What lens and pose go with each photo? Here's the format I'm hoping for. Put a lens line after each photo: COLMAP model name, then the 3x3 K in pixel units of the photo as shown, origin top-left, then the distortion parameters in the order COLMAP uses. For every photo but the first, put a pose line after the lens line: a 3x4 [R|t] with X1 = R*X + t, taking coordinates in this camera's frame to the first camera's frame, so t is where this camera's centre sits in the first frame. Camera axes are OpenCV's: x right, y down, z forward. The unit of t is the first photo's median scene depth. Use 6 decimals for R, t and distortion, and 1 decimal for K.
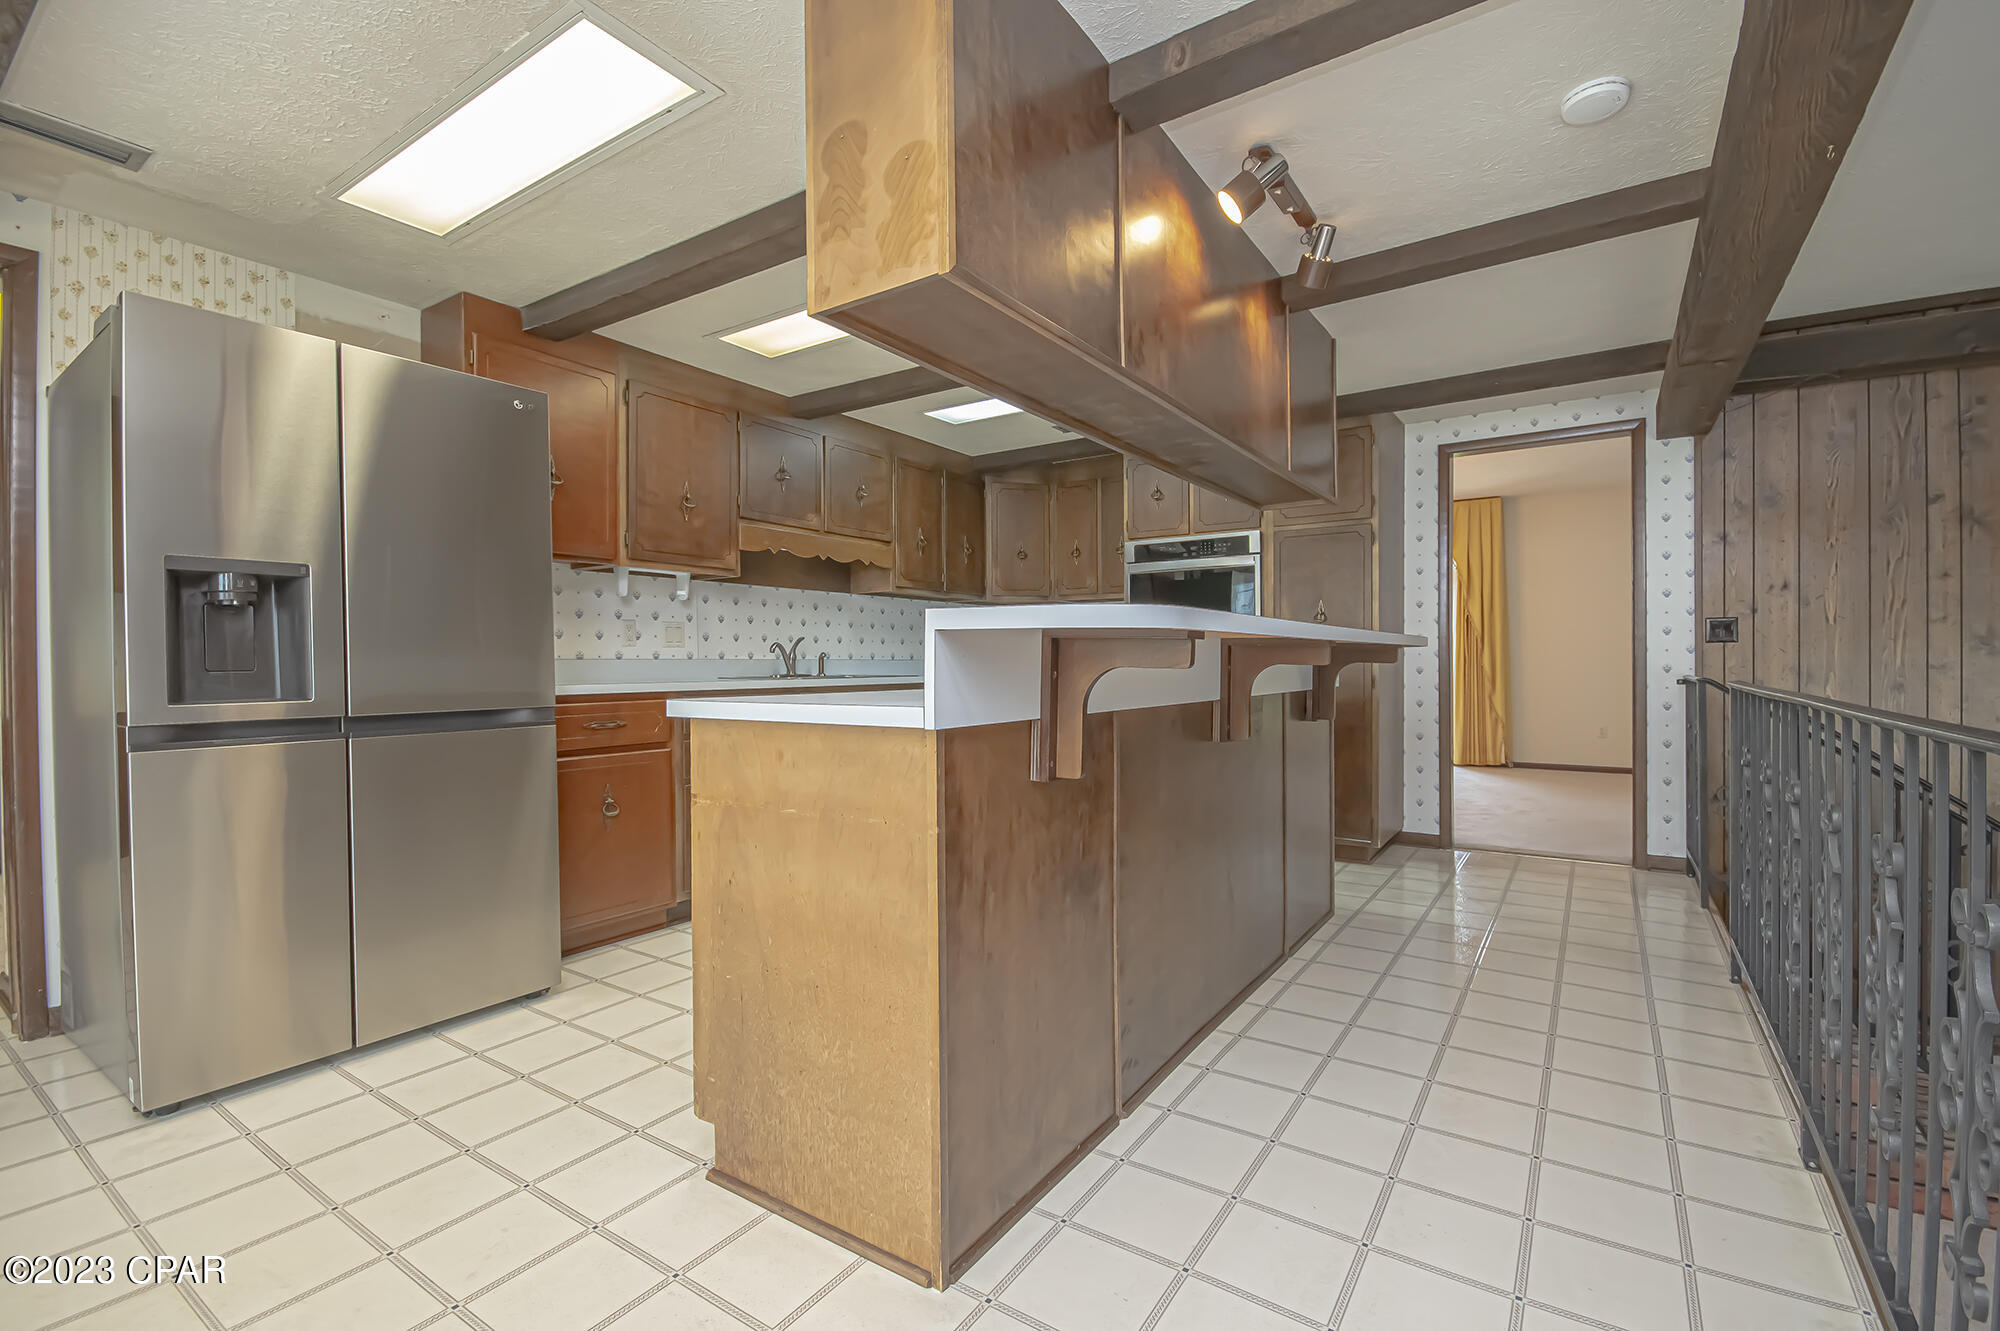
lens RADIAL K [[879.8, 0, 1013.2], [0, 879.8, 667.0], [0, 0, 1]] dist [0.004606, -0.006080]
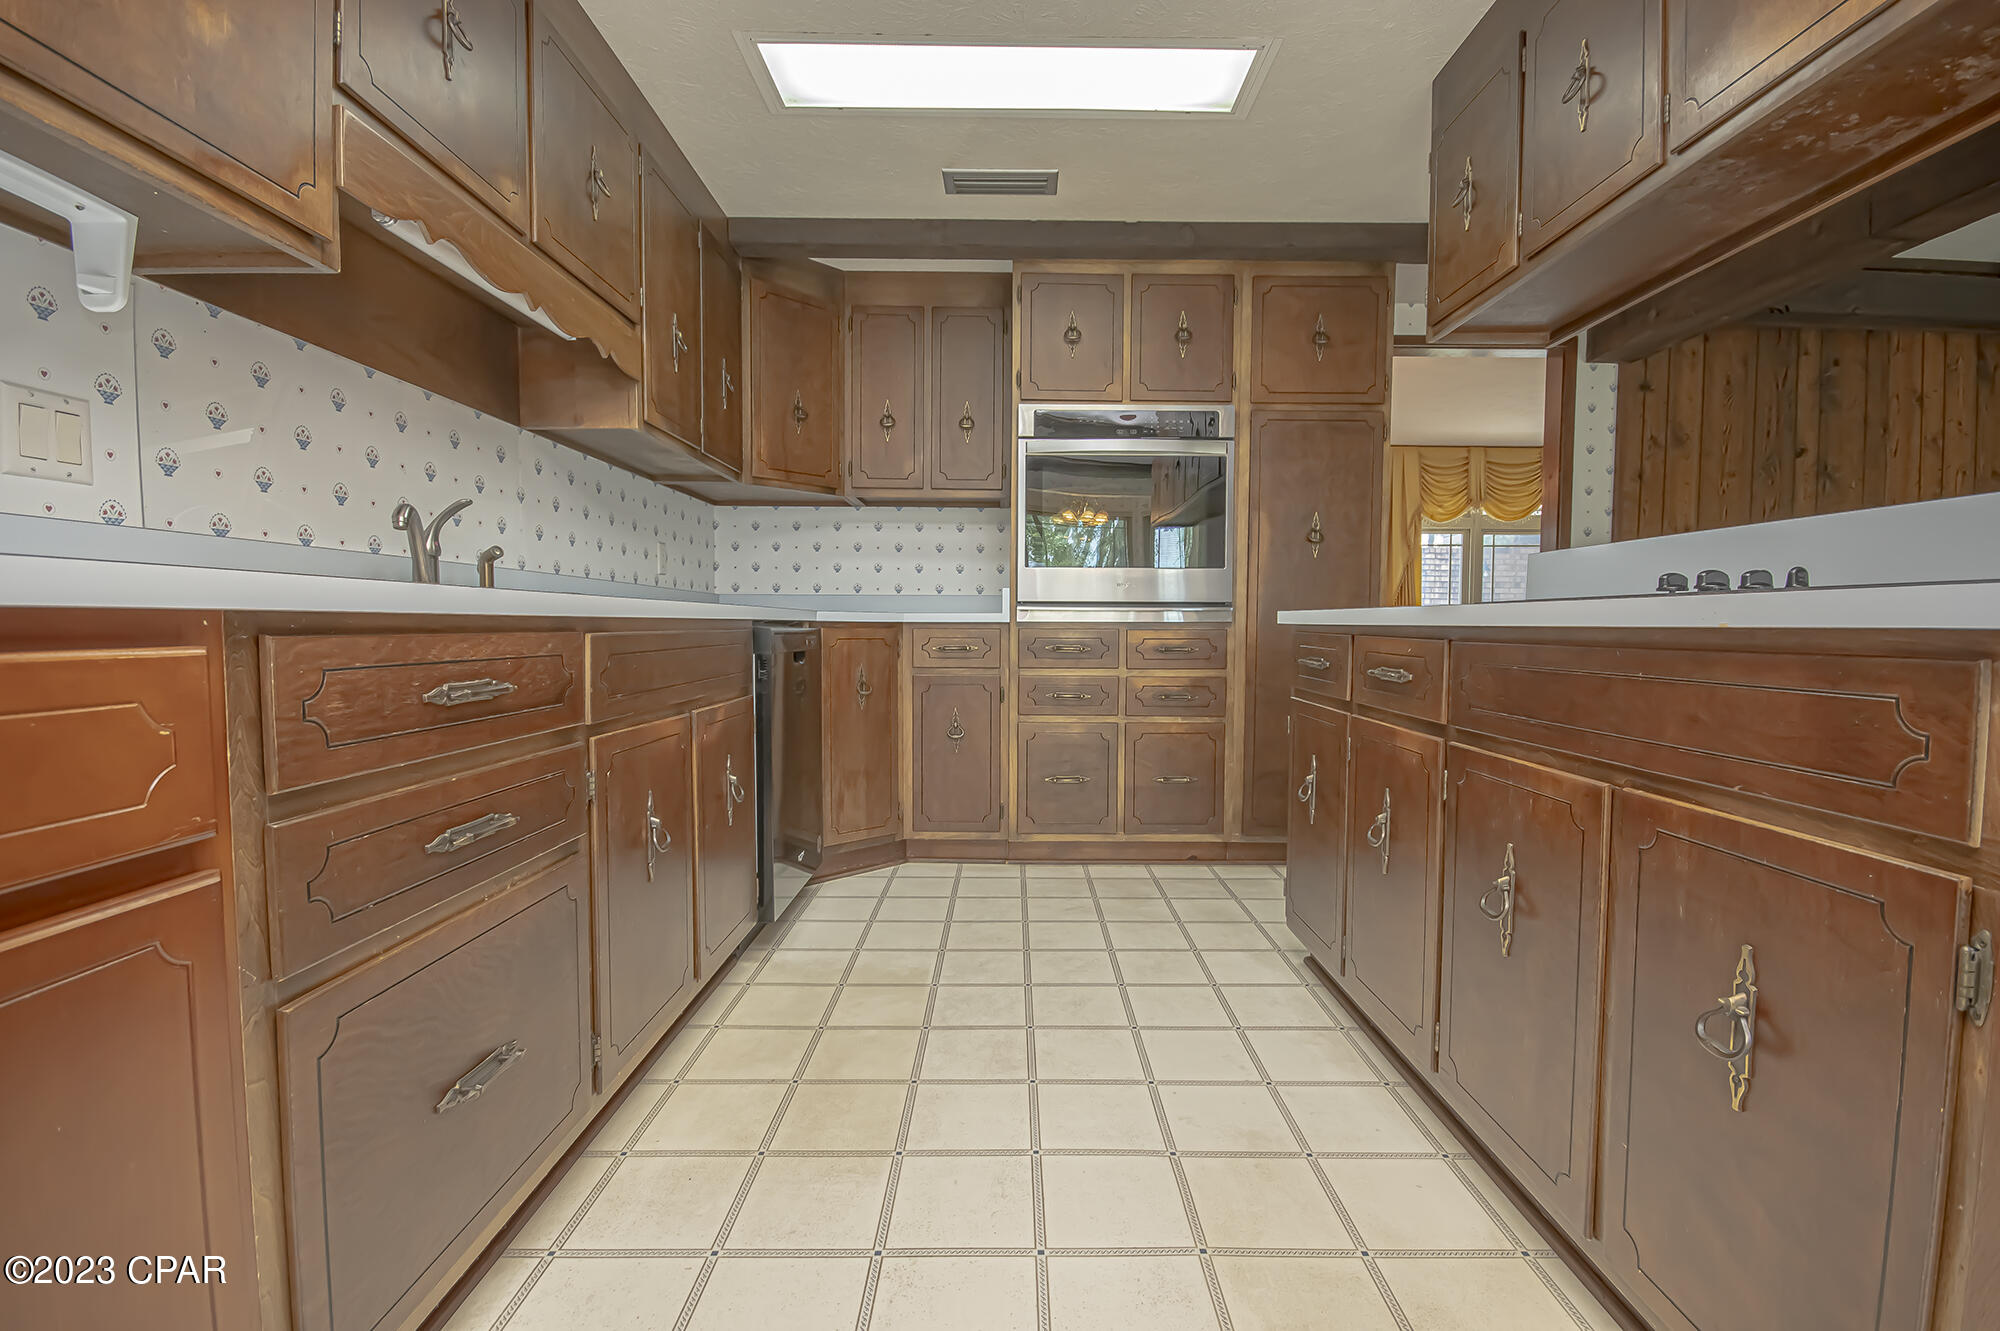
lens RADIAL K [[879.8, 0, 1021.1], [0, 879.8, 668.0], [0, 0, 1]] dist [0.004606, -0.006080]
pose [[0.827132, -0.017679, 0.561729, -0.250719], [-0.008440, 0.999002, 0.043869, 0.022170], [-0.561944, -0.041026, 0.826157, 0.510958]]
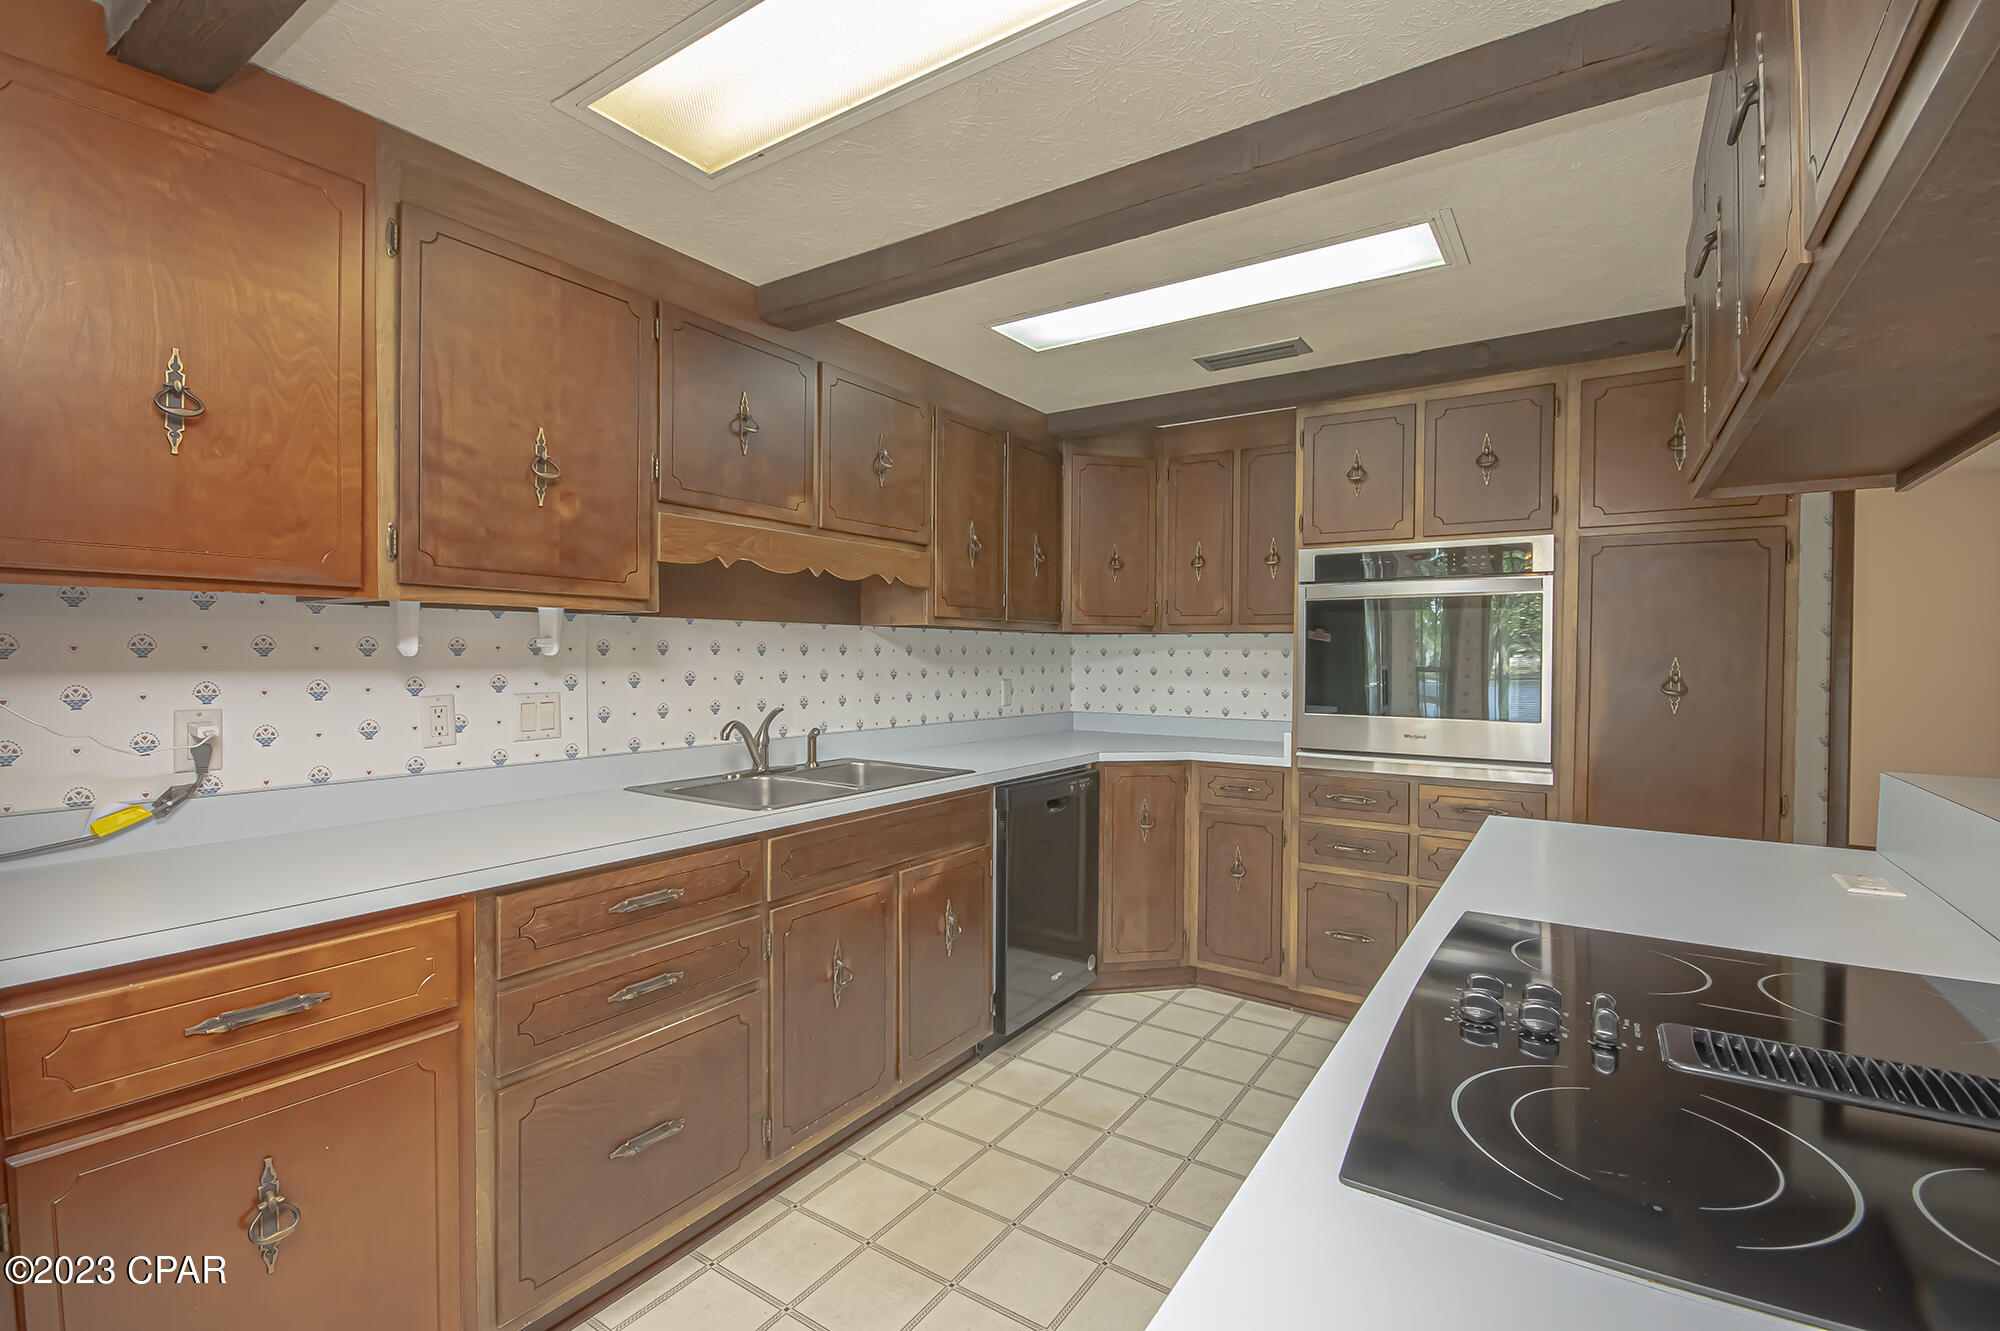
lens RADIAL K [[879.8, 0, 1016.8], [0, 879.8, 672.4], [0, 0, 1]] dist [0.004606, -0.006080]
pose [[0.999917, 0.011852, 0.005091, -0.083023], [-0.011936, 0.999787, 0.016831, -0.067723], [-0.004891, -0.016890, 0.999845, 0.404592]]
